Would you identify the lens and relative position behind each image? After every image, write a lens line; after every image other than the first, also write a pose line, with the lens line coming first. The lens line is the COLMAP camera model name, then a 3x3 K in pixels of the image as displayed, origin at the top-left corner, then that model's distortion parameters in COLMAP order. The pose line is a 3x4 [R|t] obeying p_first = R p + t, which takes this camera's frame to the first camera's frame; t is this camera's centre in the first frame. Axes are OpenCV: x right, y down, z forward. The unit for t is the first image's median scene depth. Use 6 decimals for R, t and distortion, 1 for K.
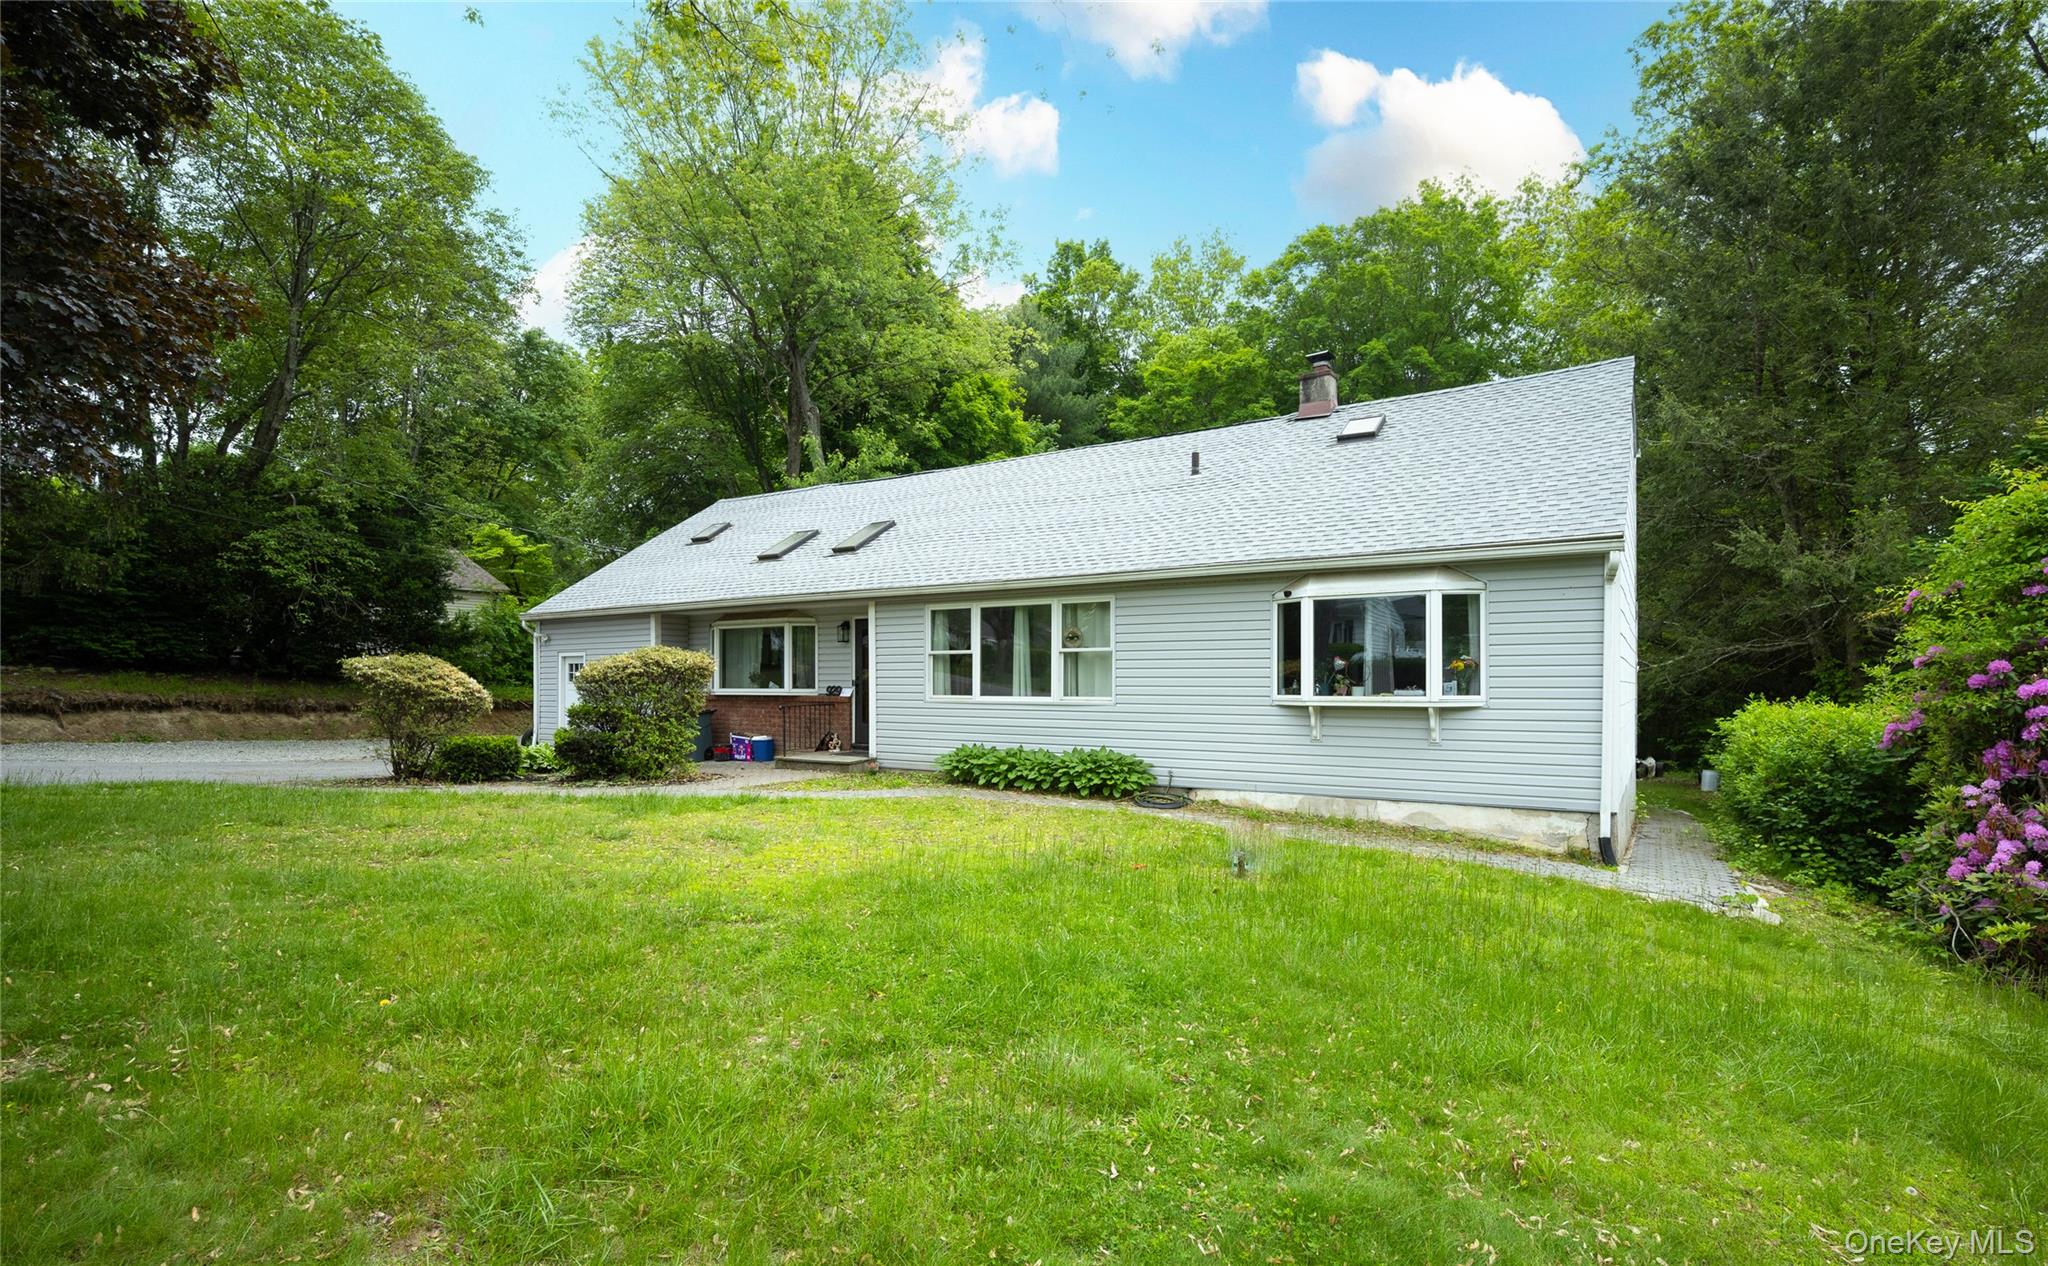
lens RADIAL K [[971.0, 0, 1030.7], [0, 971.0, 679.5], [0, 0, 1]] dist [0.000428, -0.000031]
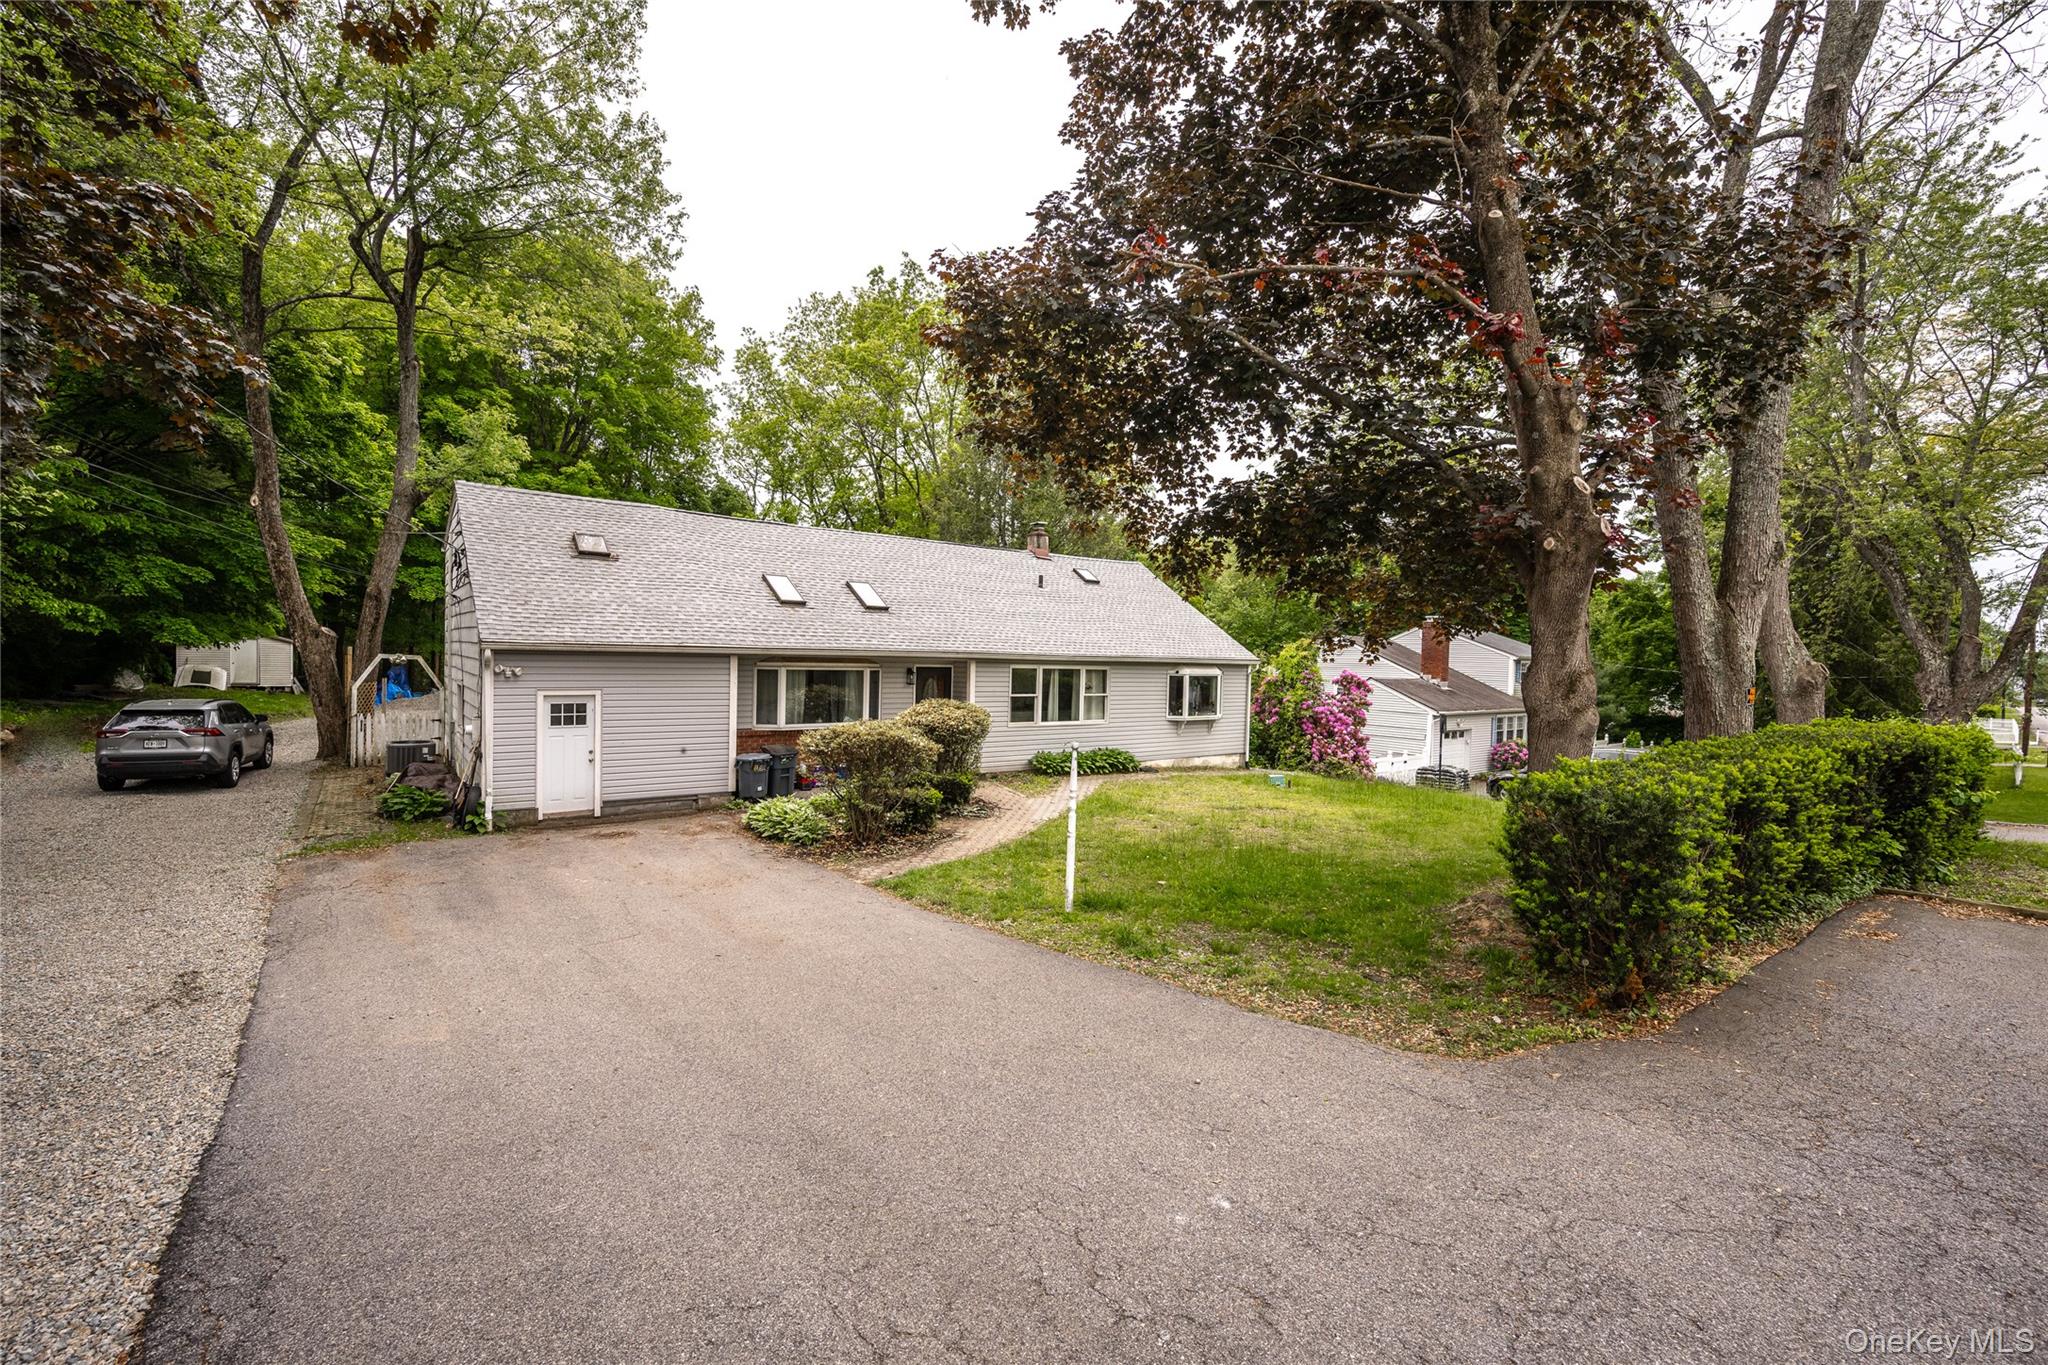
lens RADIAL K [[809.6, 0, 1024.0], [0, 809.6, 682.5], [0, 0, 1]] dist [-0.001533, 0.000608]
pose [[0.345378, -0.027010, 0.938075, -1.247365], [-0.033843, 0.998577, 0.041212, -0.098171], [-0.937853, -0.045981, 0.343973, 0.515805]]
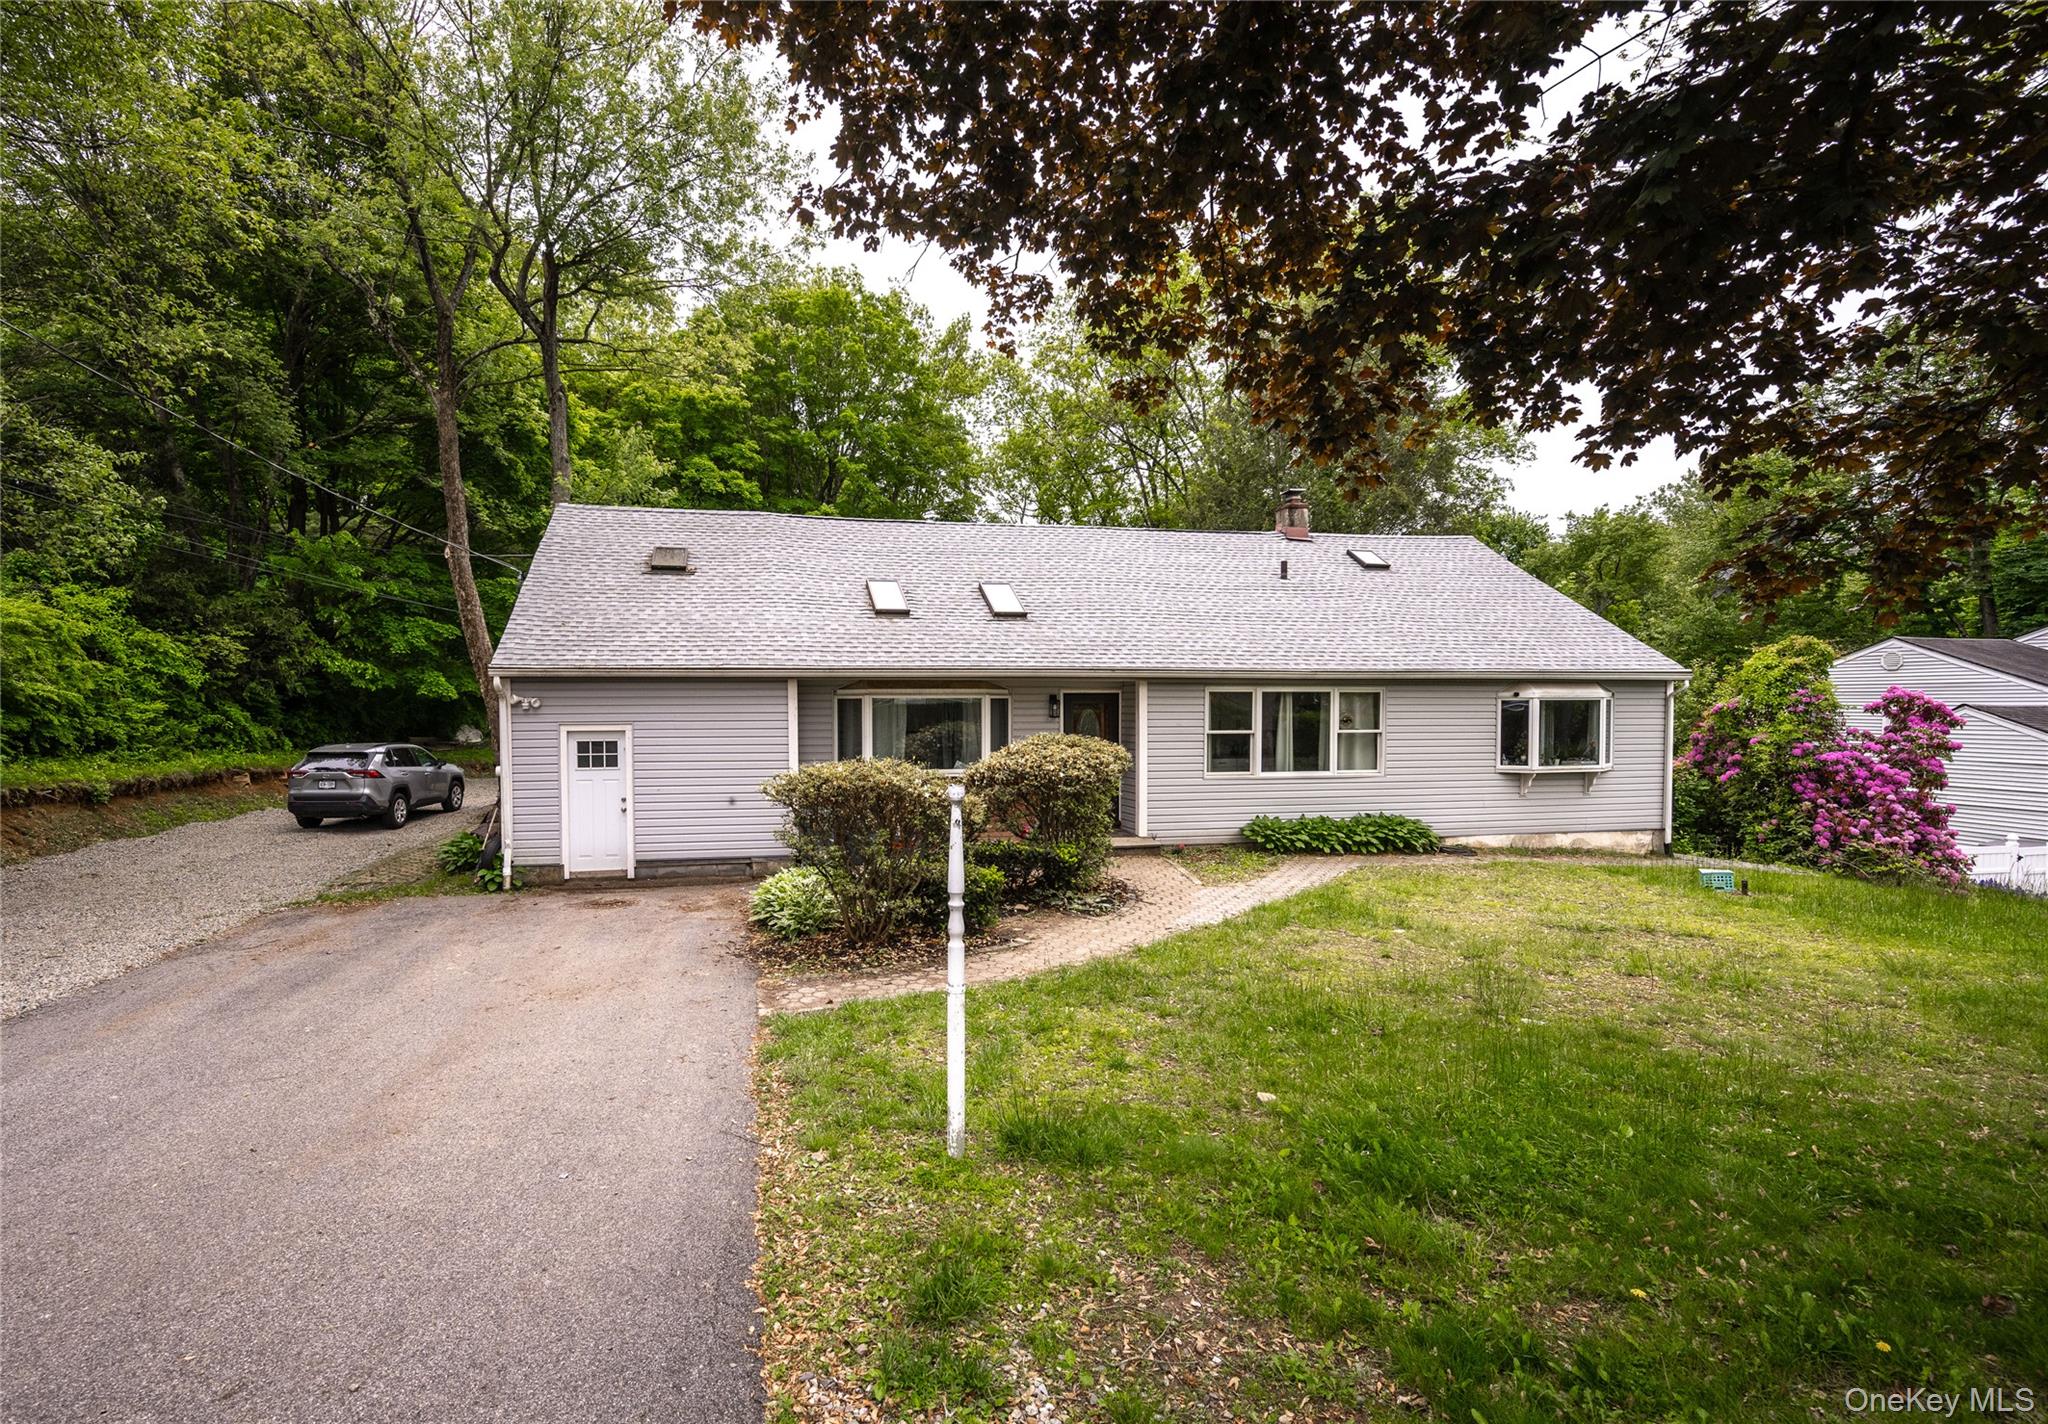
lens RADIAL K [[866.3, 0, 991.5], [0, 866.3, 737.8], [0, 0, 1]] dist [-0.001371, -0.000462]
pose [[0.721531, -0.030756, 0.691699, -0.878727], [-0.001133, 0.998959, 0.045599, -0.061691], [-0.692381, -0.033685, 0.720745, 0.467926]]
